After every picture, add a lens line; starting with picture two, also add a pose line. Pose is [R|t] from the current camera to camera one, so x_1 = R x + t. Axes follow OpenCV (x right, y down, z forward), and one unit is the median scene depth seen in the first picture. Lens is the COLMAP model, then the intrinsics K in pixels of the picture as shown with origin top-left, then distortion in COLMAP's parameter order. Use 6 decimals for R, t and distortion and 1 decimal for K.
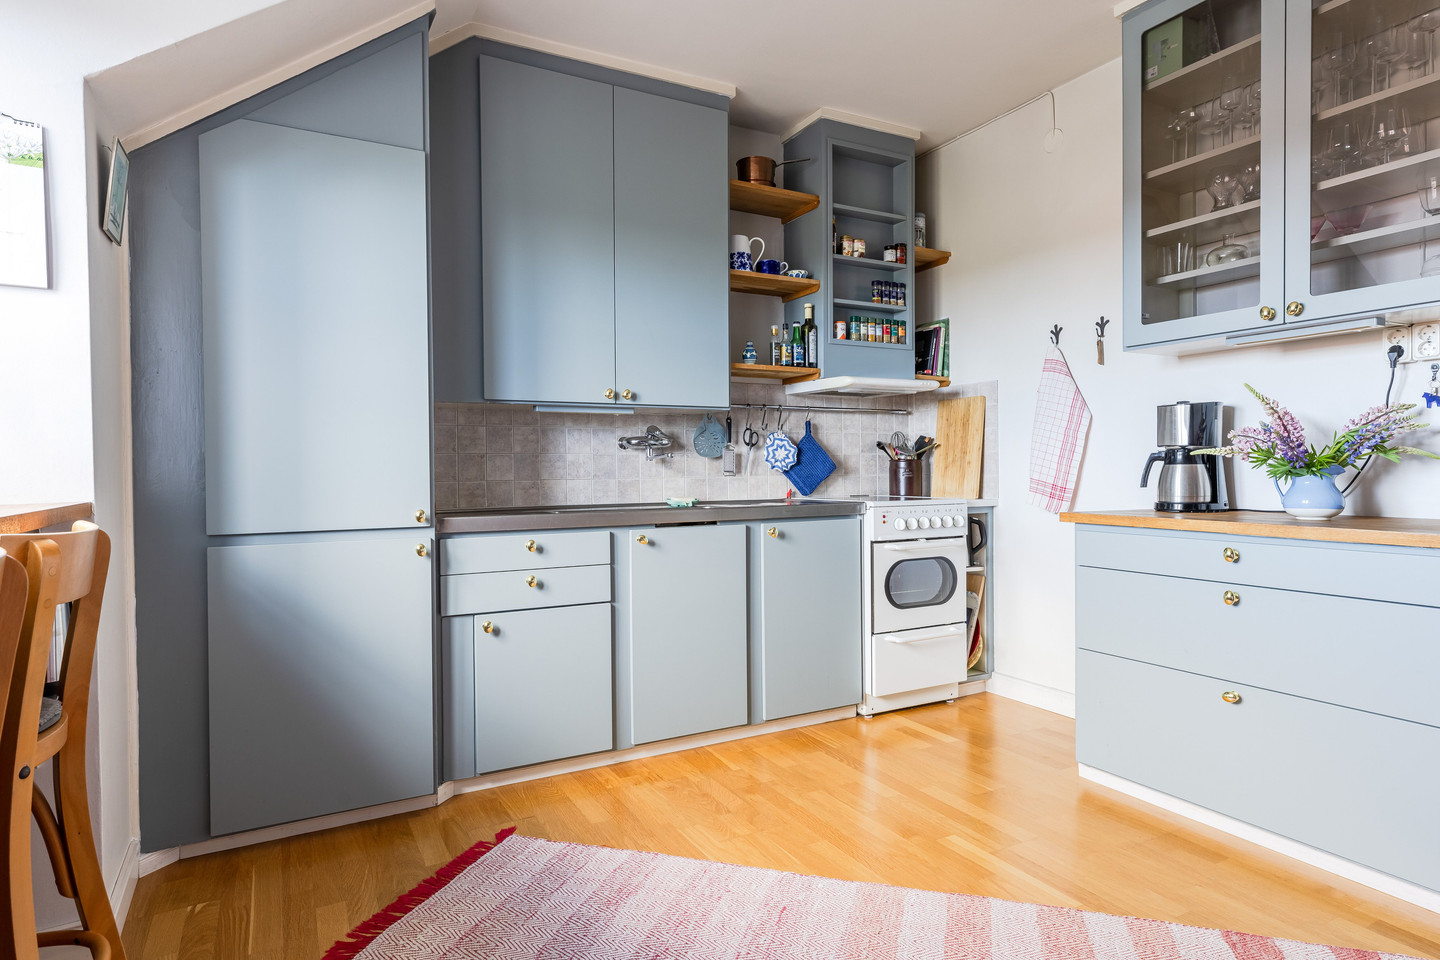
lens RADIAL K [[789.4, 0, 719.2], [0, 789.4, 480.4], [0, 0, 1]] dist [0.006097, 0.001652]
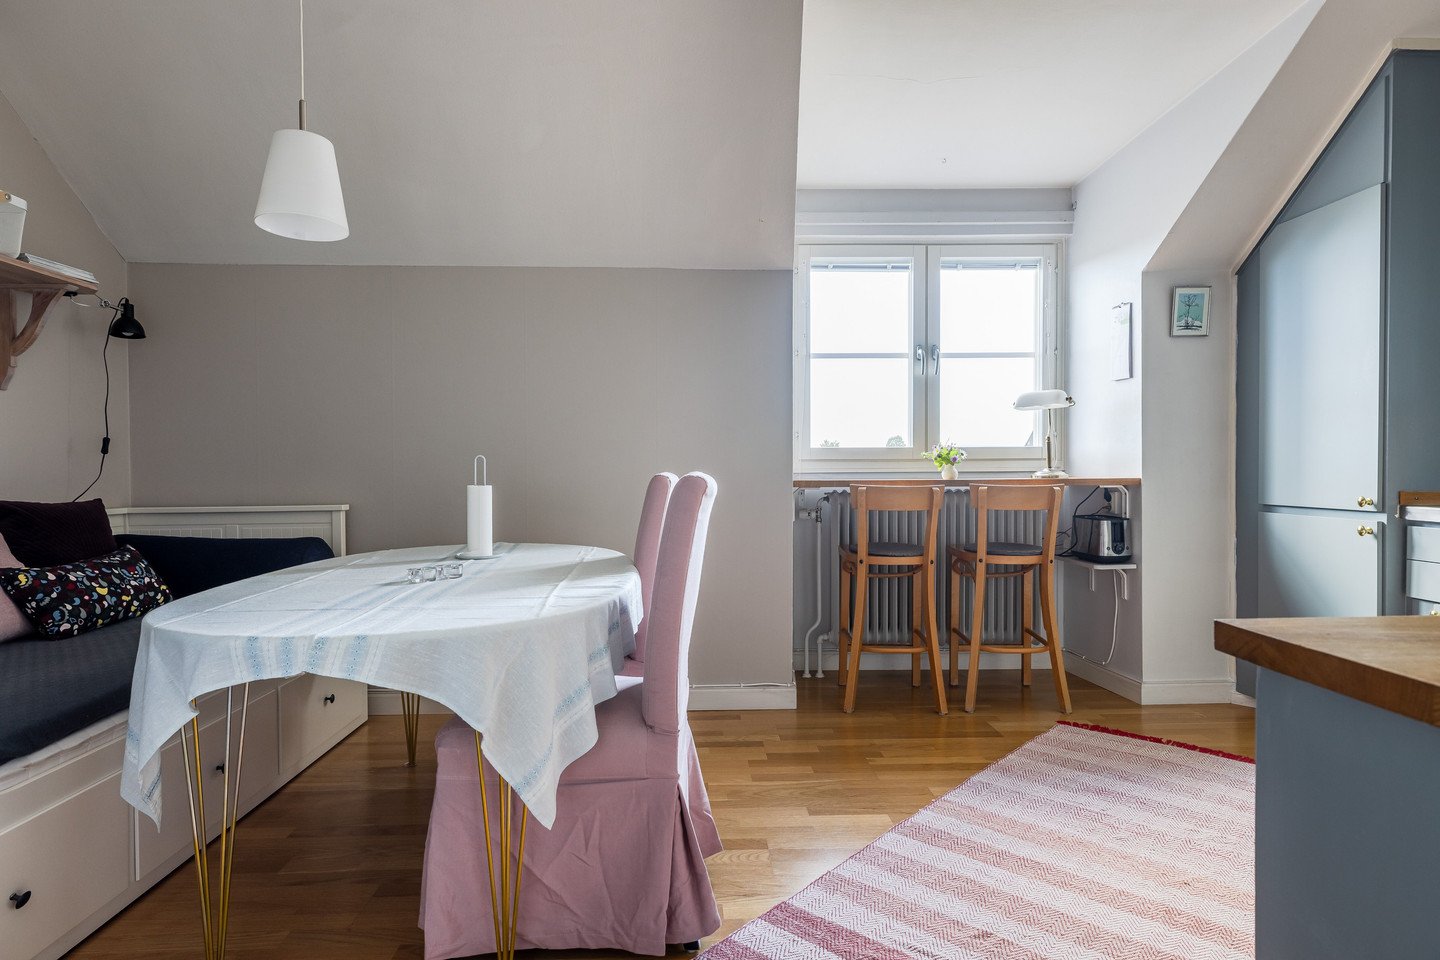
lens RADIAL K [[789.4, 0, 675.9], [0, 789.4, 475.4], [0, 0, 1]] dist [0.006097, 0.001652]
pose [[-0.471936, 0.017388, -0.881461, 1.087368], [-0.007770, 0.999685, 0.023881, -0.013047], [0.881598, 0.018119, -0.471652, 0.626613]]
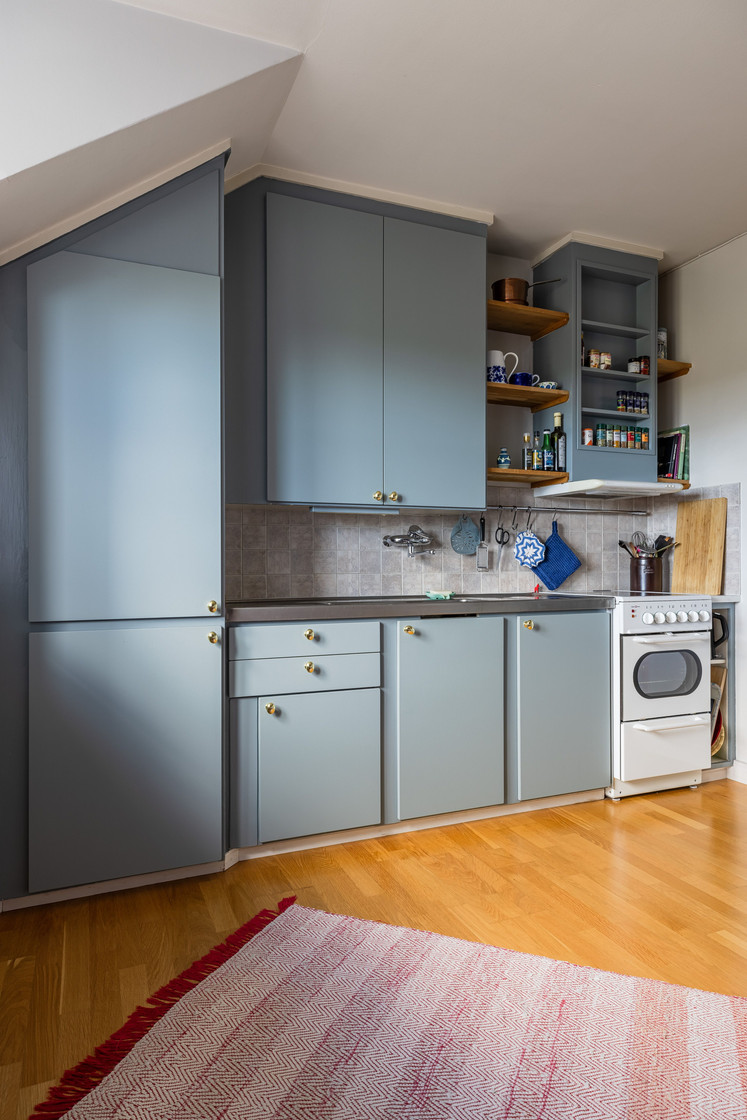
lens RADIAL K [[669.8, 0, 380.3], [0, 669.8, 566.7], [0, 0, 1]] dist [0.004861, 0.002330]
pose [[0.995294, 0.006869, -0.096653, -0.053766], [-0.007935, 0.999912, -0.010647, -0.001867], [0.096571, 0.011363, 0.995261, 0.089684]]
